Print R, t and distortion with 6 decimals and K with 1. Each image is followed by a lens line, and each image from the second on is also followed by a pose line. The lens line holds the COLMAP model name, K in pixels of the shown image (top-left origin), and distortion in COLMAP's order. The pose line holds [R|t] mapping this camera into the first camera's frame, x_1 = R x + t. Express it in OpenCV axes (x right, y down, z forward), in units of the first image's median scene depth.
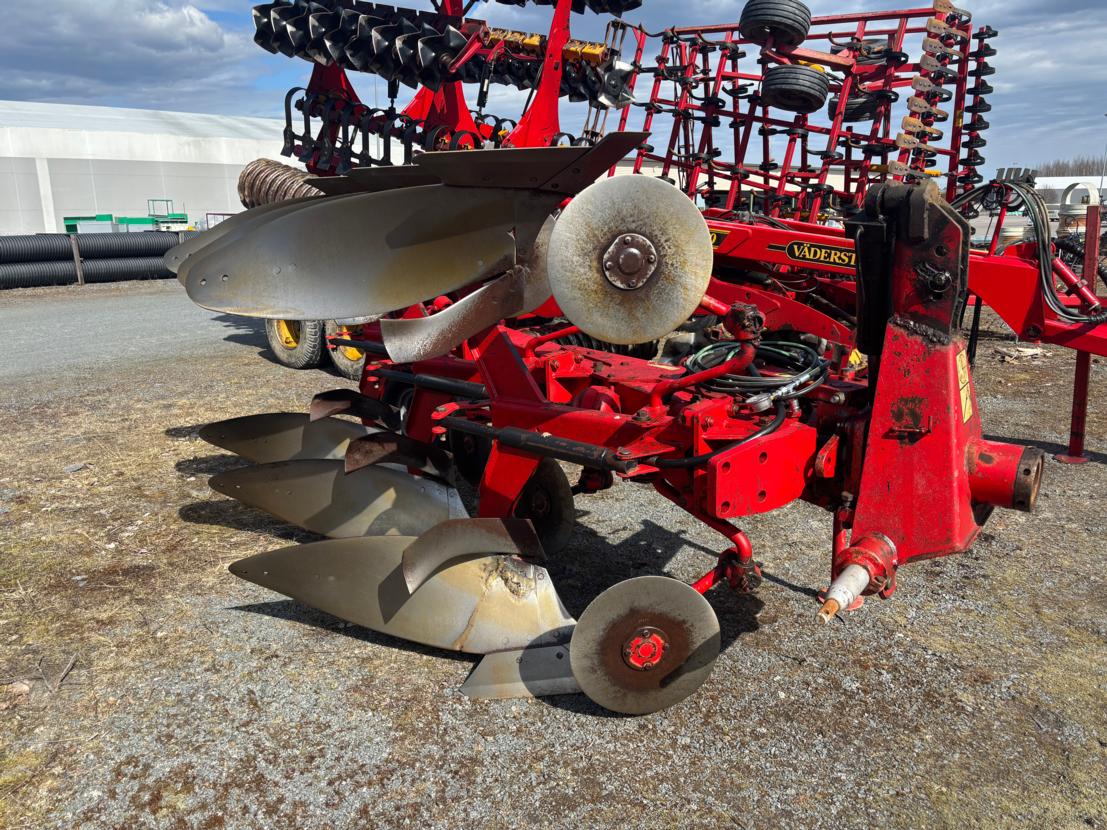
lens RADIAL K [[847.4, 0, 555.5], [0, 847.4, 411.7], [0, 0, 1]] dist [0.013207, 0.012762]
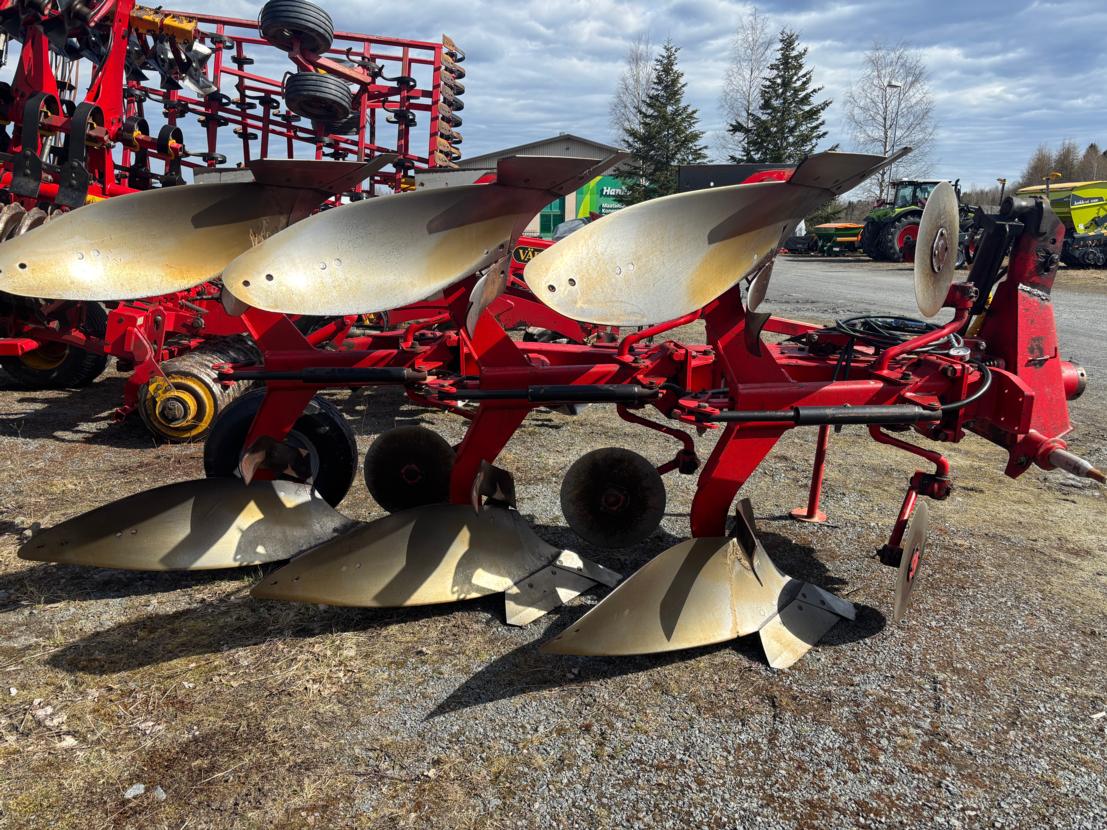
lens RADIAL K [[839.1, 0, 549.9], [0, 839.1, 388.7], [0, 0, 1]] dist [0.081306, -0.004027]
pose [[0.673117, -0.132628, 0.727546, -0.373253], [0.159095, 0.986722, 0.032682, -0.032931], [-0.722220, 0.093750, 0.685280, 0.166482]]
